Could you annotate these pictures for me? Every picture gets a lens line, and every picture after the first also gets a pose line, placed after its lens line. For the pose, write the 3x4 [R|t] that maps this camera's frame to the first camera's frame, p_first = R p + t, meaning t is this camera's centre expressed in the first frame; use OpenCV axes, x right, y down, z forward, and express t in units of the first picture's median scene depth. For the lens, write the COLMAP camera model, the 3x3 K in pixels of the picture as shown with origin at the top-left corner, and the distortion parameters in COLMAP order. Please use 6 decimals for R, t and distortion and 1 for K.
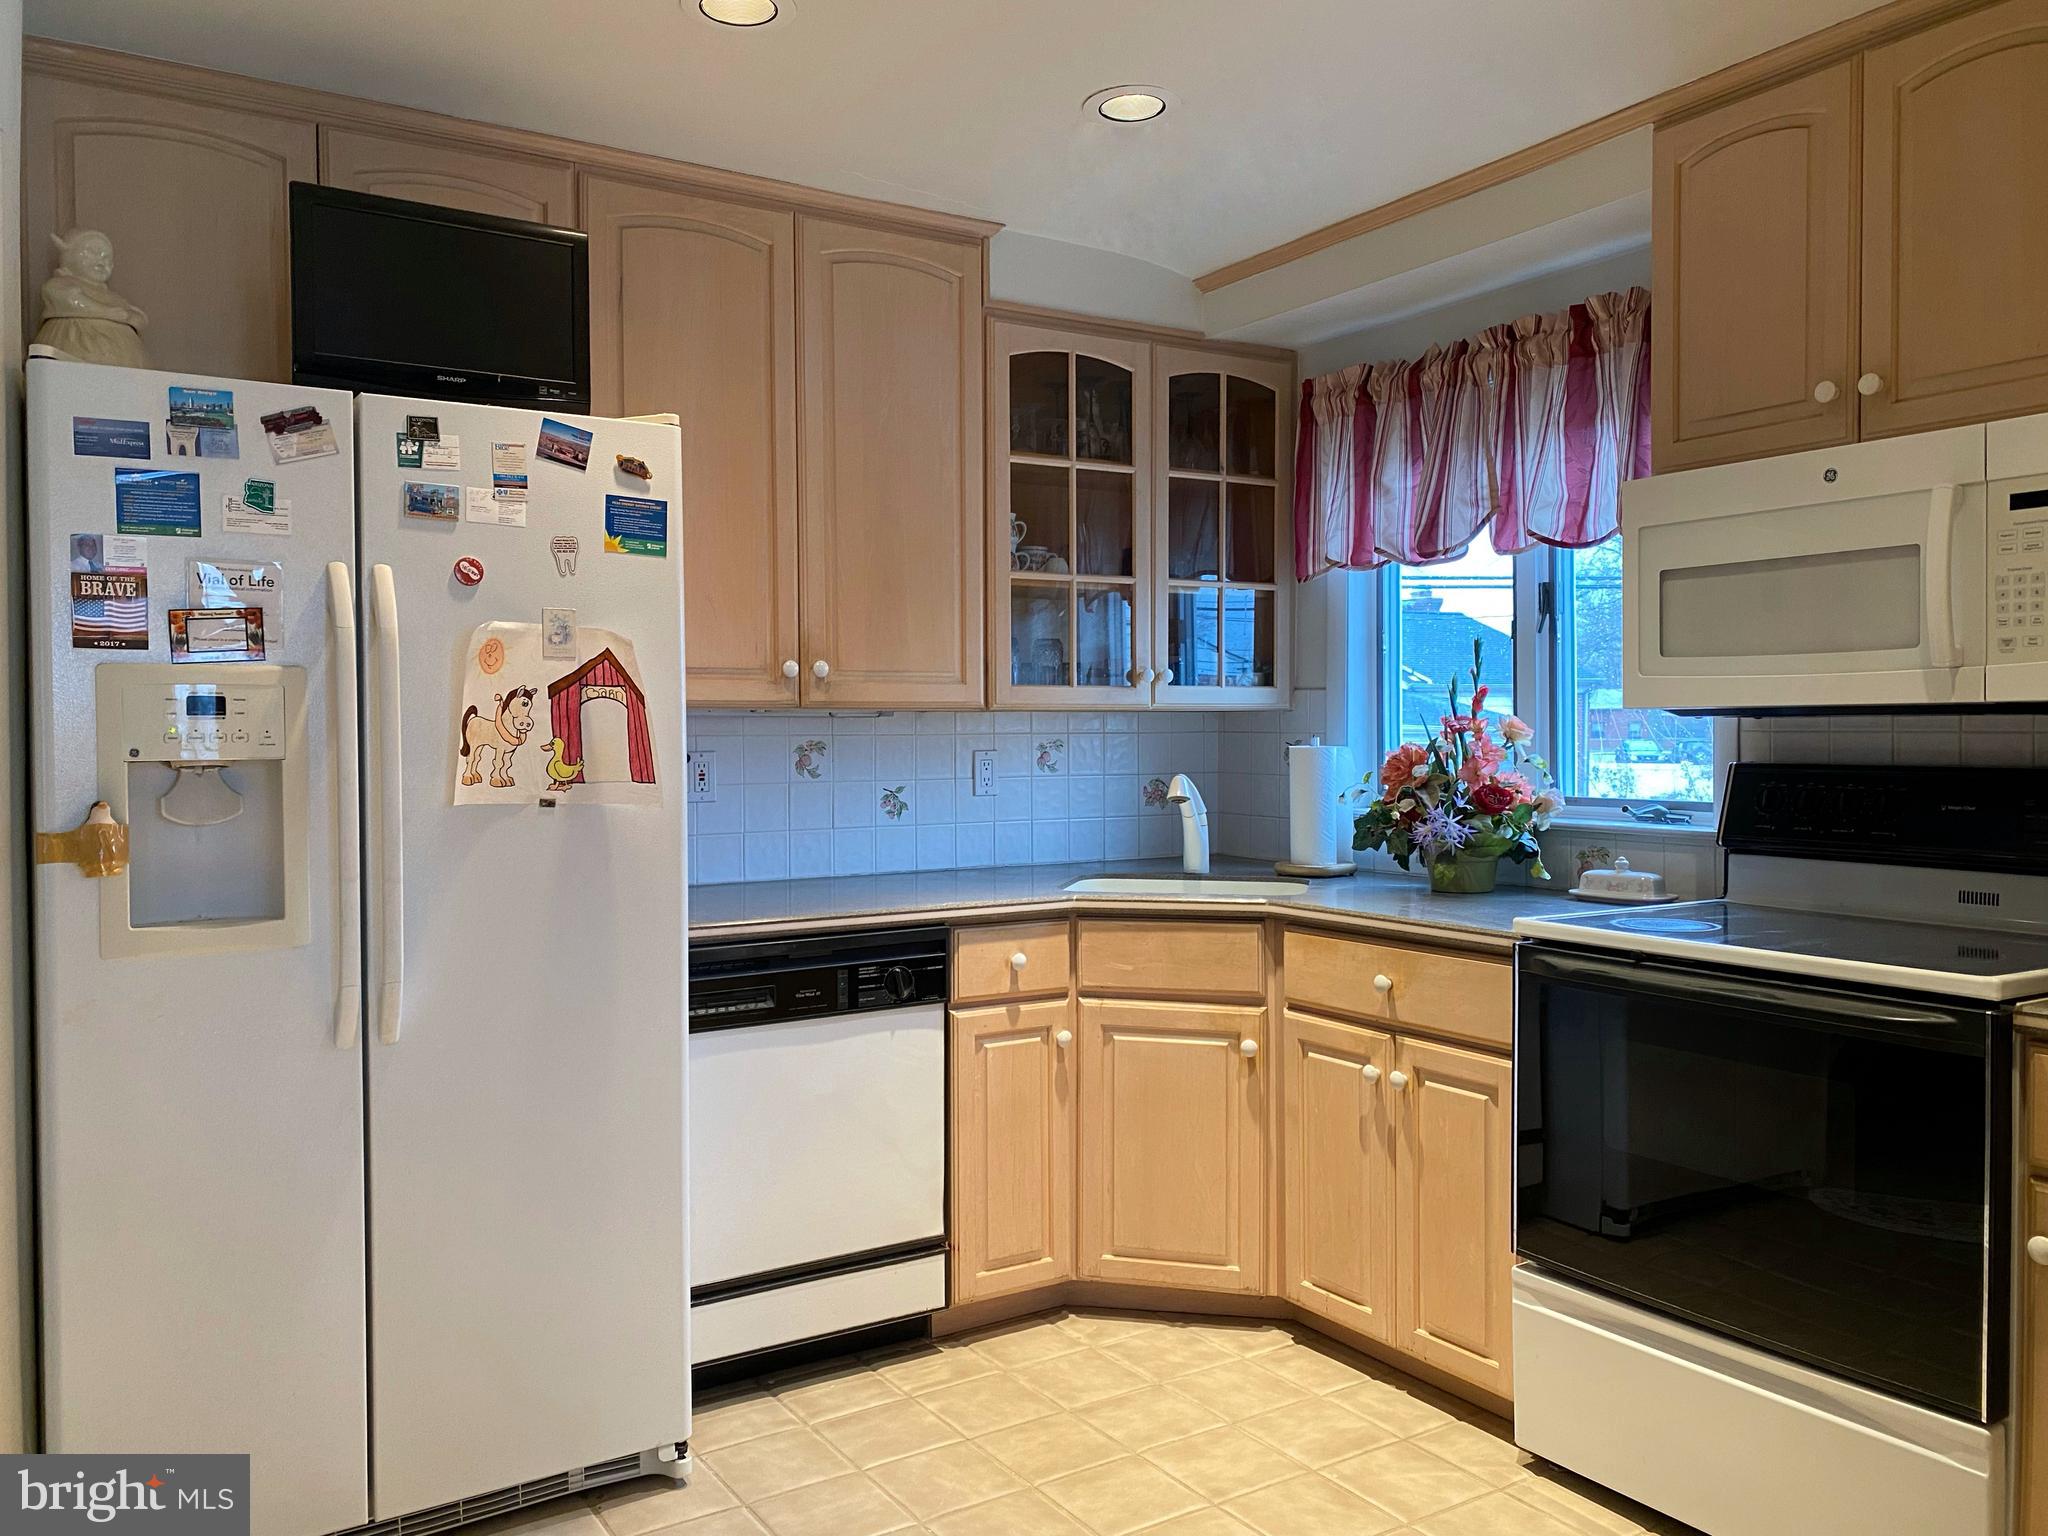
lens RADIAL K [[1566.8, 0, 1012.2], [0, 1566.8, 768.9], [0, 0, 1]] dist [0.005018, -0.009435]
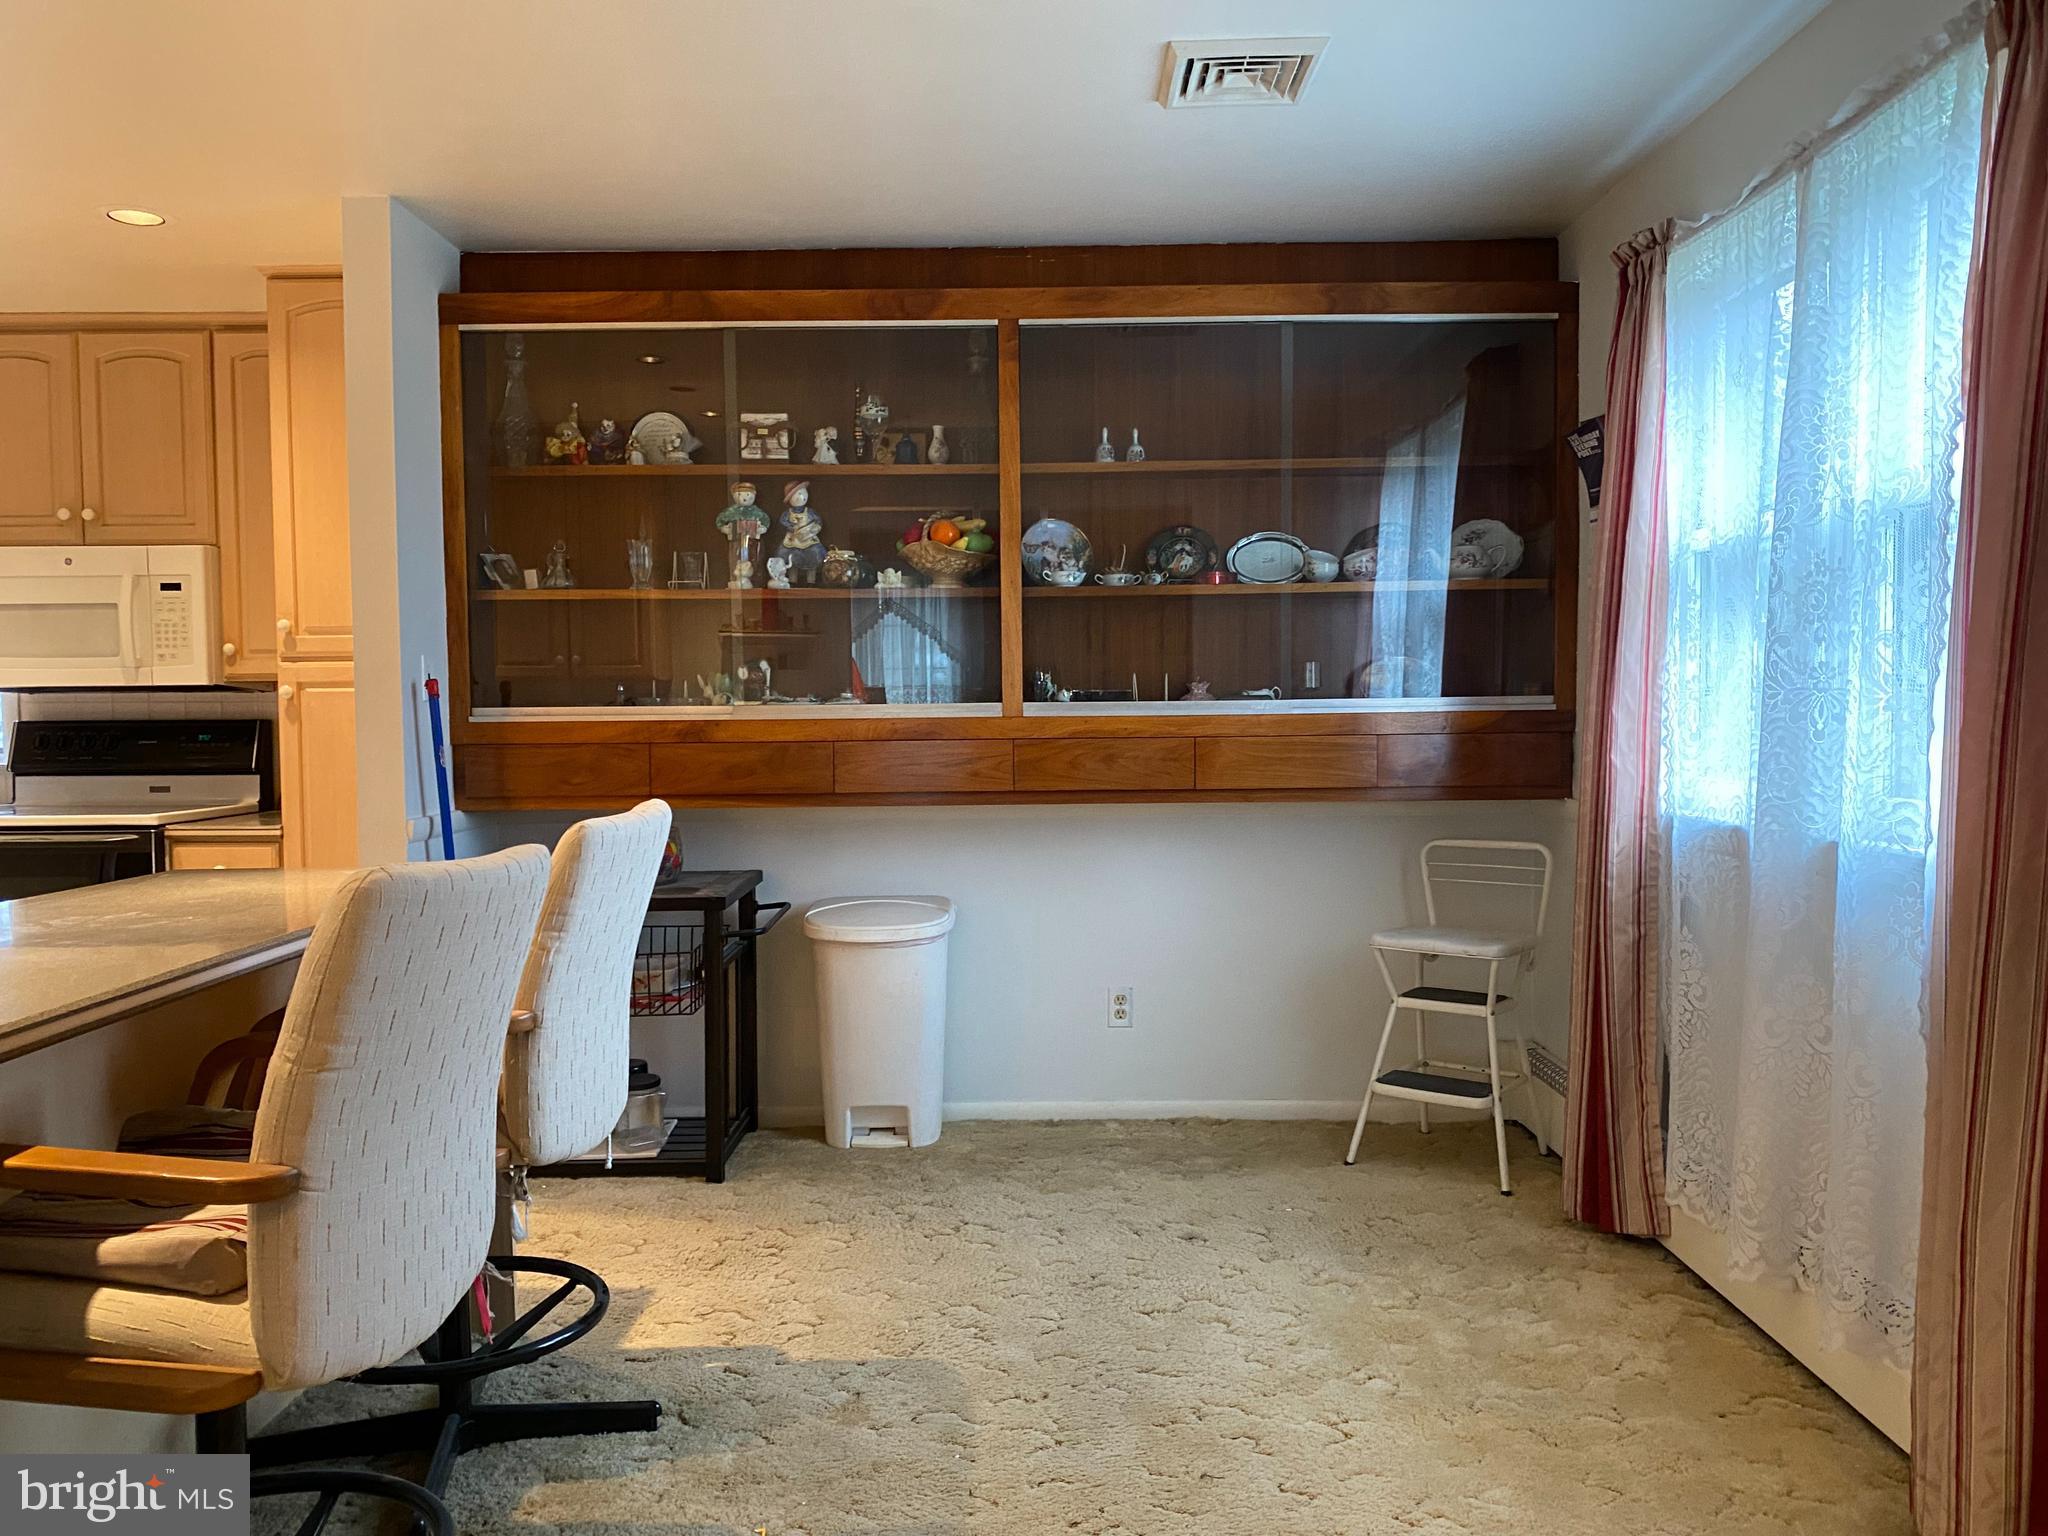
lens RADIAL K [[1566.8, 0, 1012.2], [0, 1566.8, 768.9], [0, 0, 1]] dist [0.005018, -0.009435]
pose [[0.534458, -0.035152, 0.844464, -0.451466], [0.025322, 0.999352, 0.025574, 0.037435], [-0.844816, 0.007715, 0.535002, -0.924949]]
